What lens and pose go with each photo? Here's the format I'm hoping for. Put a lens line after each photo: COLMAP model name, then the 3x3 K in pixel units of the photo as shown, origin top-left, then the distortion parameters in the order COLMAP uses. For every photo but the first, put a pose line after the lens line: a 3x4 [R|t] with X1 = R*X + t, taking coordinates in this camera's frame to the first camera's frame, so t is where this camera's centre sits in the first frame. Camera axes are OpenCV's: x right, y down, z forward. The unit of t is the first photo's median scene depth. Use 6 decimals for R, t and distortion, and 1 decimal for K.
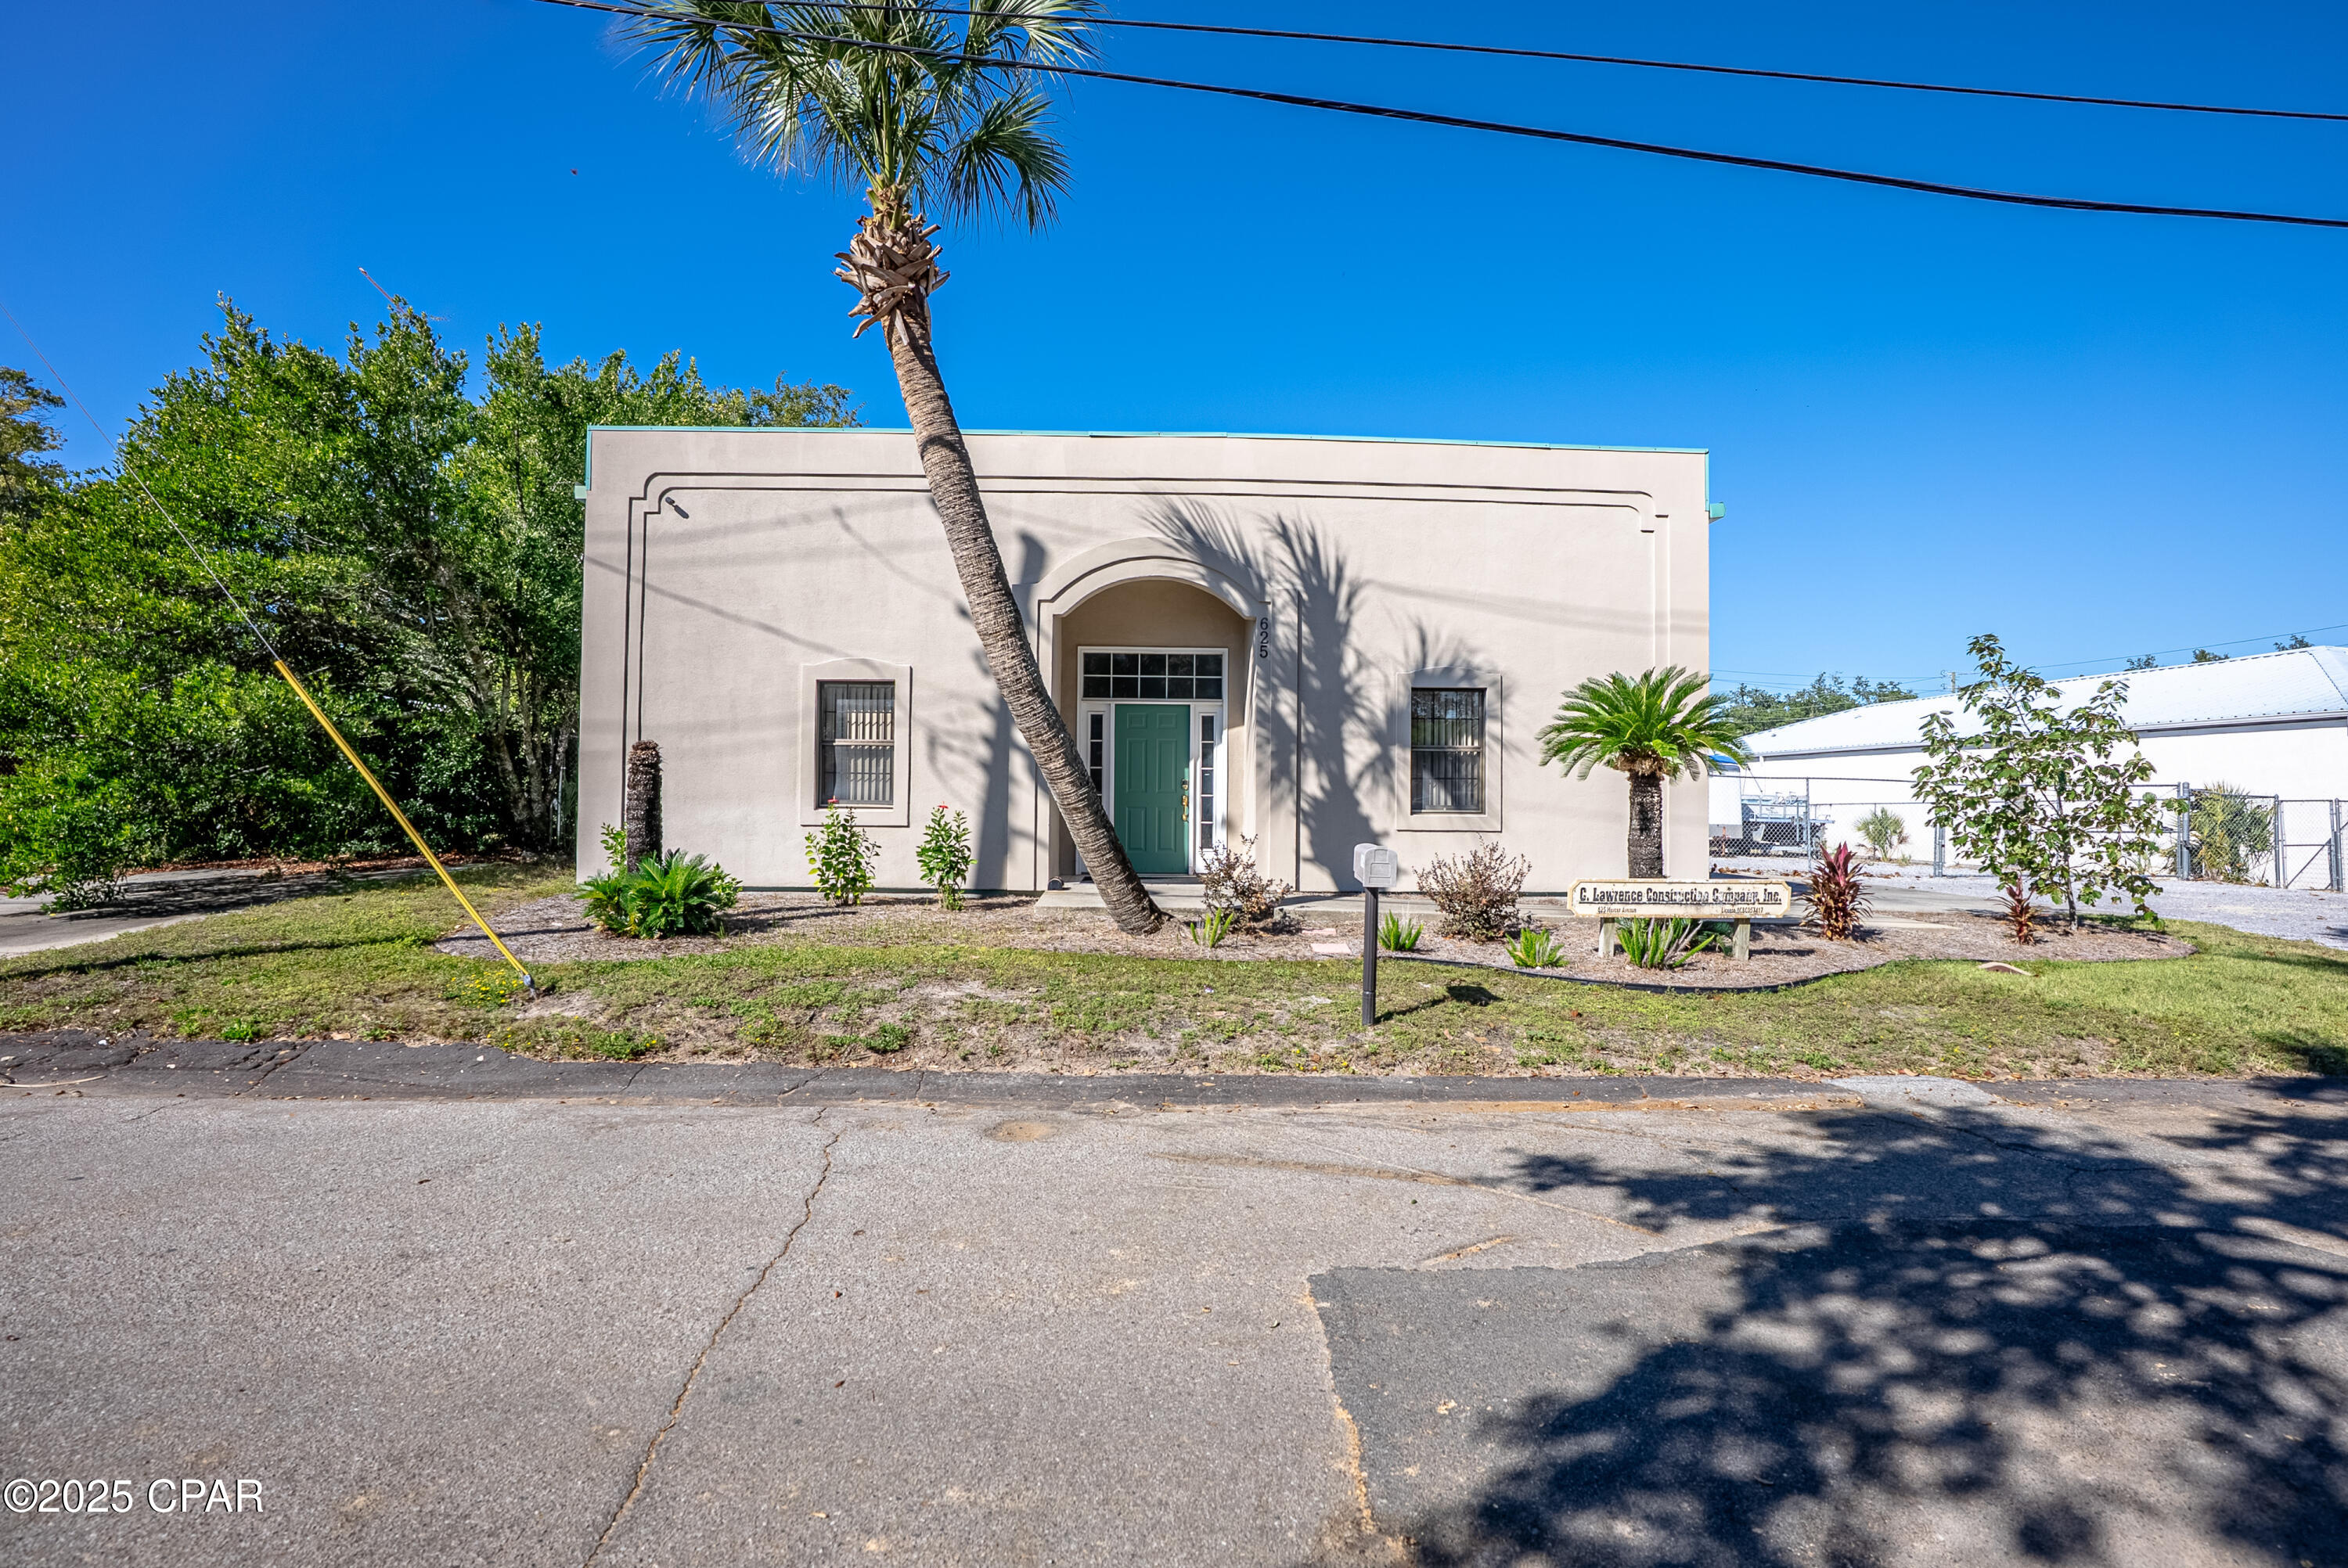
lens RADIAL K [[1037.0, 0, 1175.2], [0, 1037.0, 715.9], [0, 0, 1]] dist [-0.035622, 0.000636]
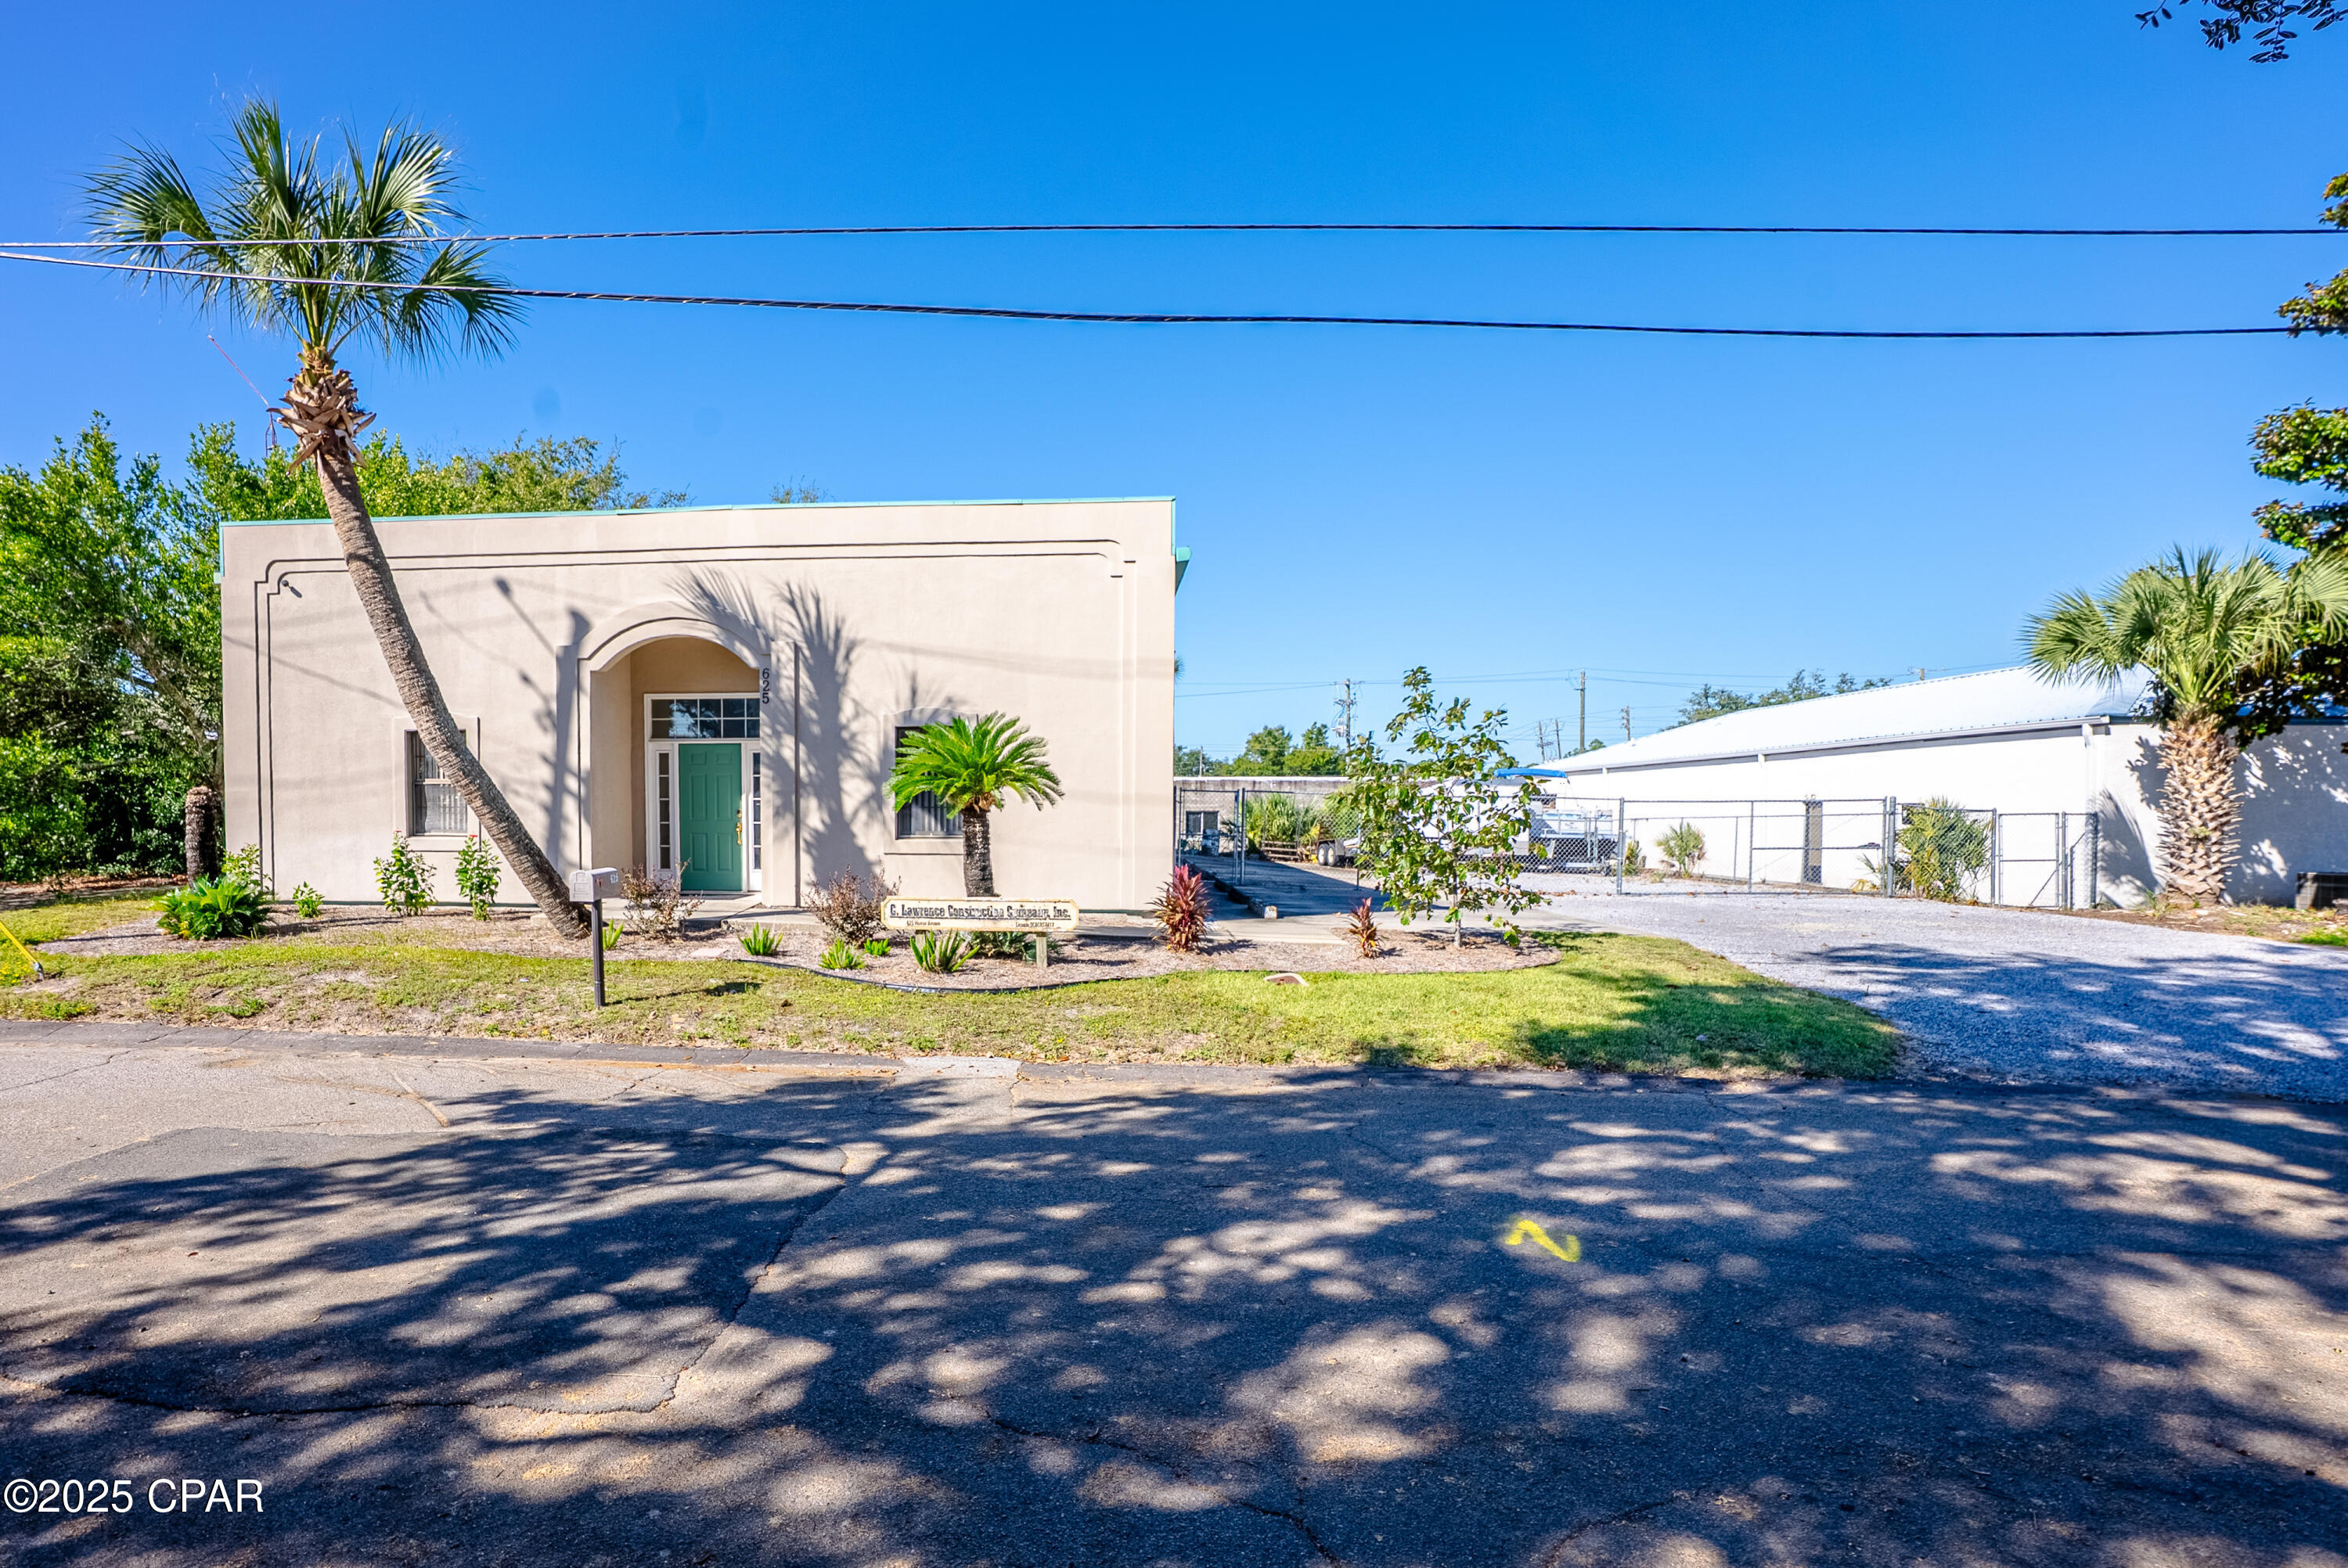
lens RADIAL K [[1079.4, 0, 1174.0], [0, 1079.4, 784.0], [0, 0, 1]] dist [-0.071372, 0.010181]
pose [[0.999317, -0.007225, -0.036233, 0.629837], [0.009203, 0.998458, 0.054737, -0.032462], [0.035782, -0.055033, 0.997843, -0.189748]]
